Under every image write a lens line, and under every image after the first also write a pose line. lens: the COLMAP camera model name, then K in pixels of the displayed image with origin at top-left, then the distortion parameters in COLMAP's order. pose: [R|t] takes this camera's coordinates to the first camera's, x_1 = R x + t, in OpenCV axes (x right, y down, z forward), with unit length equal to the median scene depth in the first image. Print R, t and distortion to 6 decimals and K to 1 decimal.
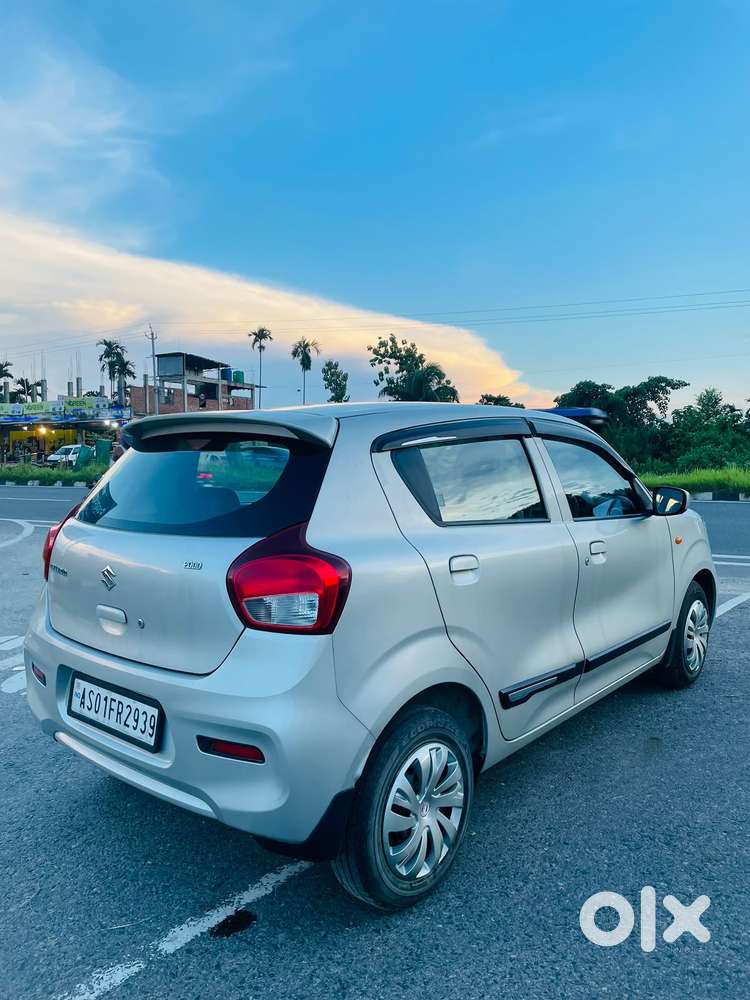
lens RADIAL K [[751.5, 0, 379.1], [0, 751.5, 500.3], [0, 0, 1]] dist [0.085579, -0.104014]
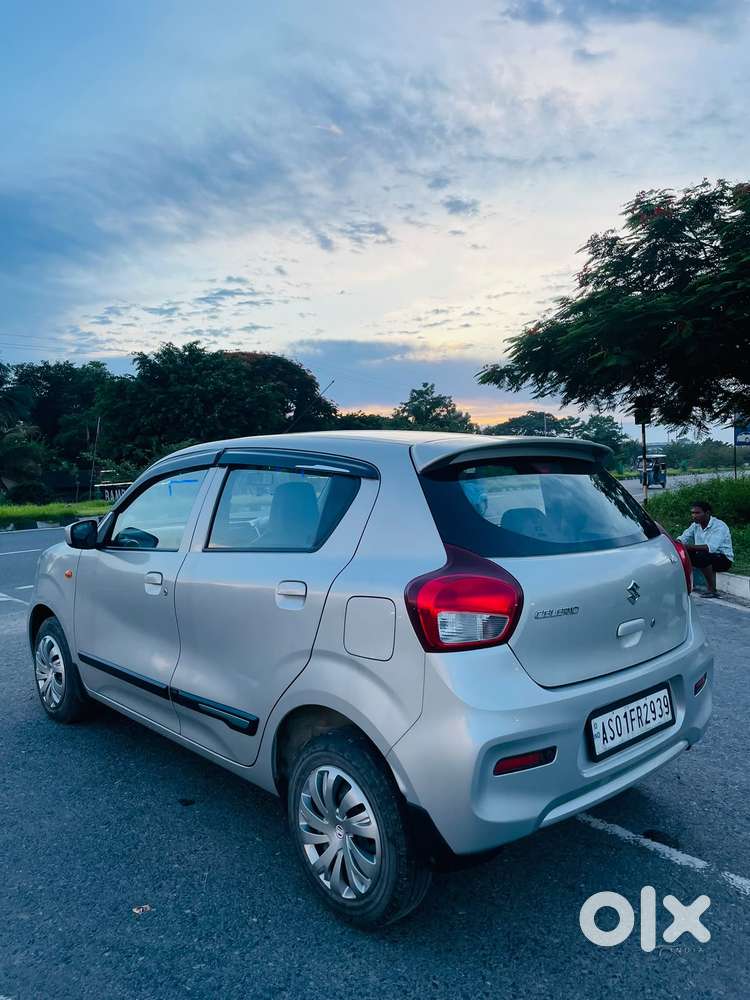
lens RADIAL K [[751.5, 0, 379.1], [0, 751.5, 500.3], [0, 0, 1]] dist [0.085579, -0.104014]
pose [[0.118501, -0.036287, 0.992291, -1.410408], [0.091473, 0.995482, 0.025479, -0.082065], [-0.988732, 0.087749, 0.121285, 1.188311]]
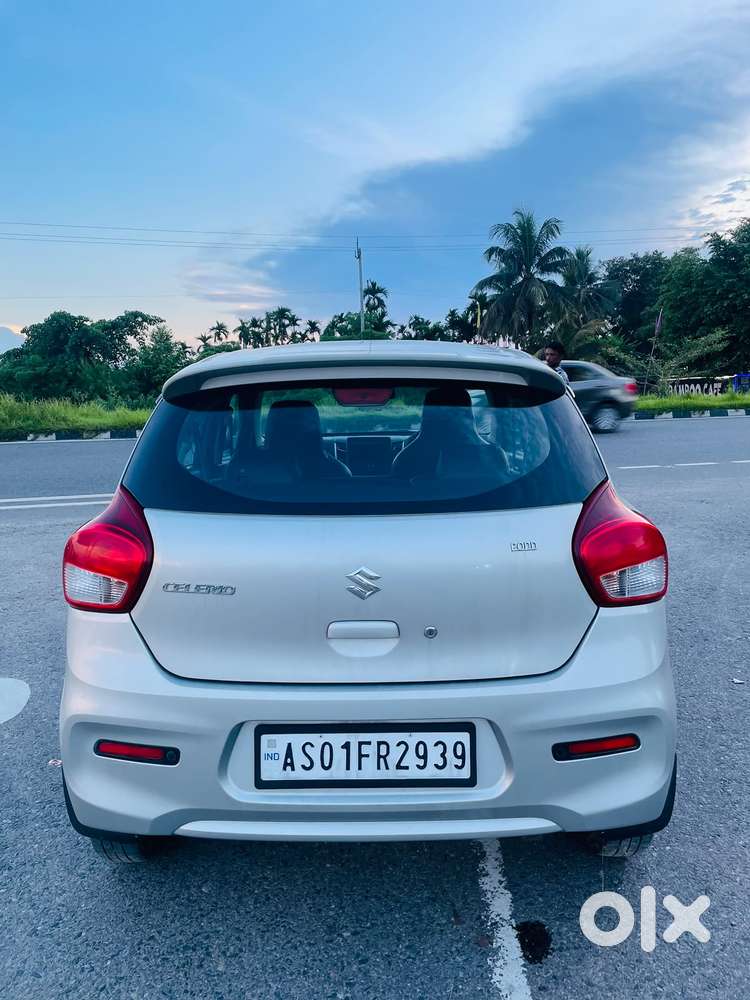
lens RADIAL K [[751.5, 0, 379.1], [0, 751.5, 500.3], [0, 0, 1]] dist [0.085579, -0.104014]
pose [[0.764890, -0.112304, 0.634295, -0.780435], [0.058885, 0.992753, 0.104762, -0.050238], [-0.641464, -0.042781, 0.765960, 0.432446]]
